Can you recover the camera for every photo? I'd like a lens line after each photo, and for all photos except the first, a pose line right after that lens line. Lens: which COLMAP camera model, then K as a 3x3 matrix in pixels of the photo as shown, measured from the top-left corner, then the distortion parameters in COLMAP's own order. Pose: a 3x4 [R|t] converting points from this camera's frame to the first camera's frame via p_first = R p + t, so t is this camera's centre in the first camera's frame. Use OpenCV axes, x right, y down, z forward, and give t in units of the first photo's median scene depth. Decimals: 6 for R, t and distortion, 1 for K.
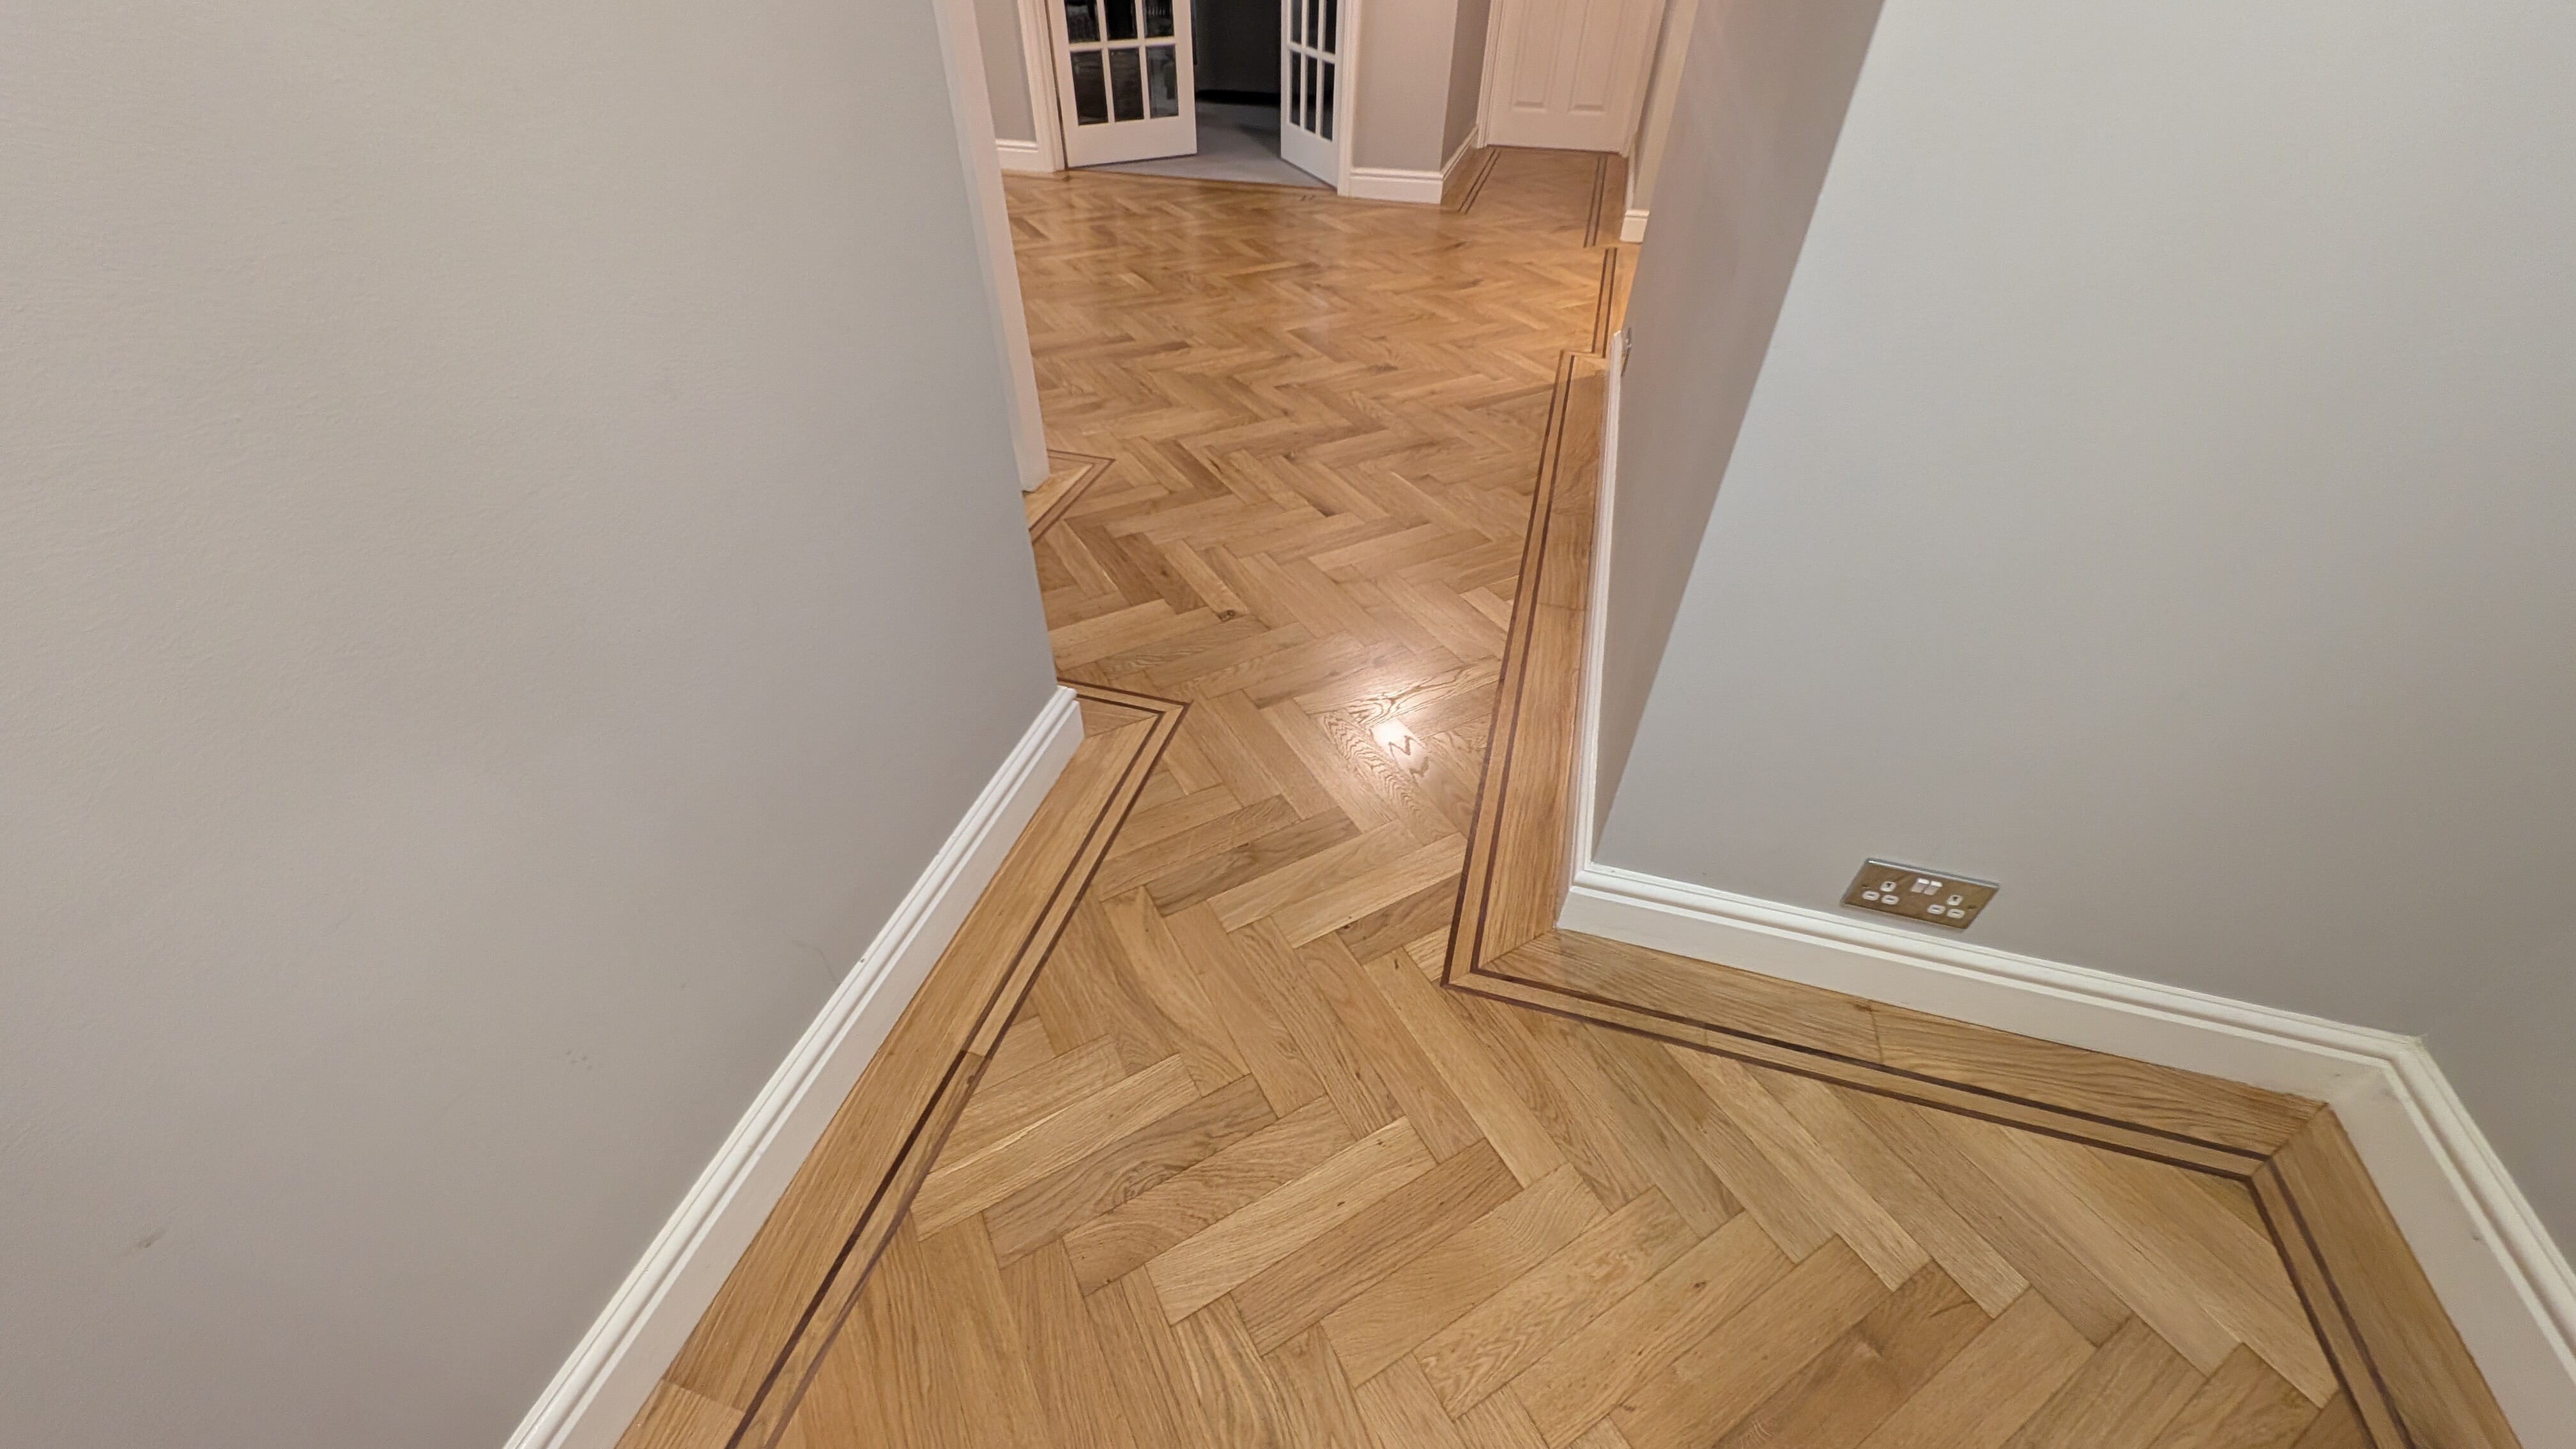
lens RADIAL K [[964.9, 0, 1277.1], [0, 964.9, 726.4], [0, 0, 1]] dist [0.012290, -0.006597]
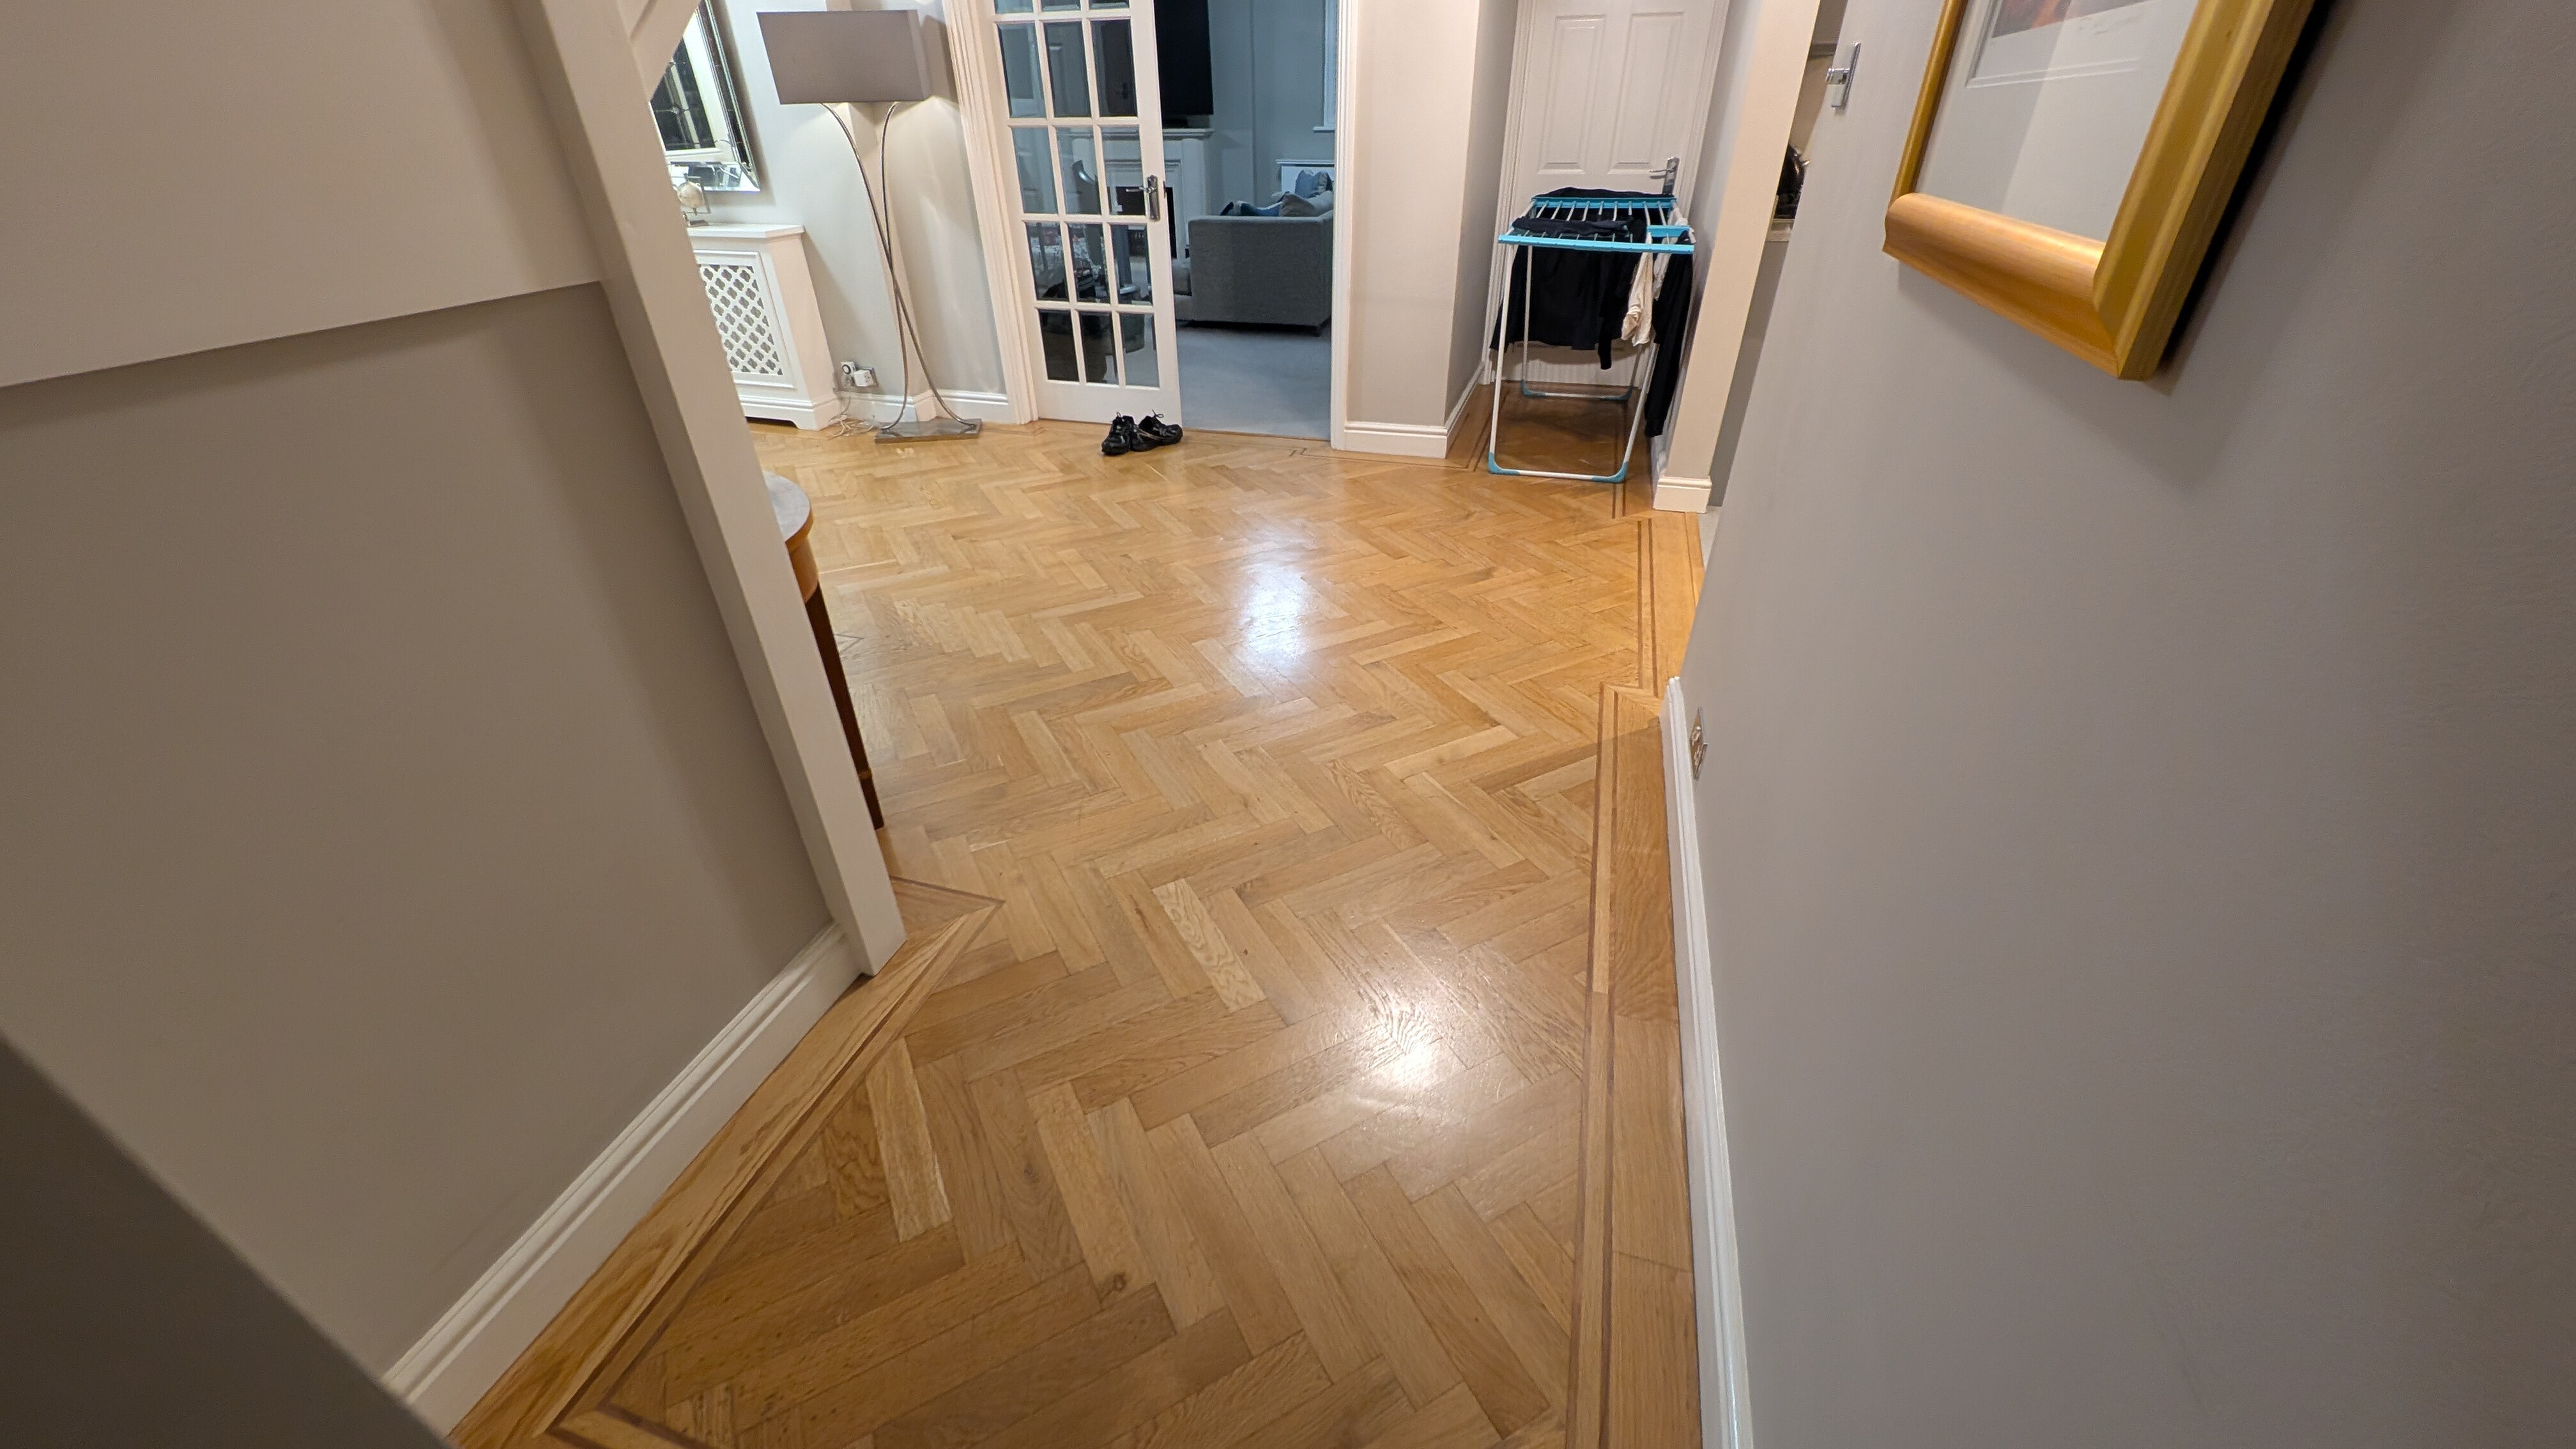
lens RADIAL K [[964.9, 0, 1277.1], [0, 964.9, 726.4], [0, 0, 1]] dist [0.012290, -0.006597]
pose [[0.999710, -0.009085, -0.022321, 0.056066], [0.005752, 0.989407, -0.145053, -0.303076], [0.023402, 0.144882, 0.989172, 0.265203]]
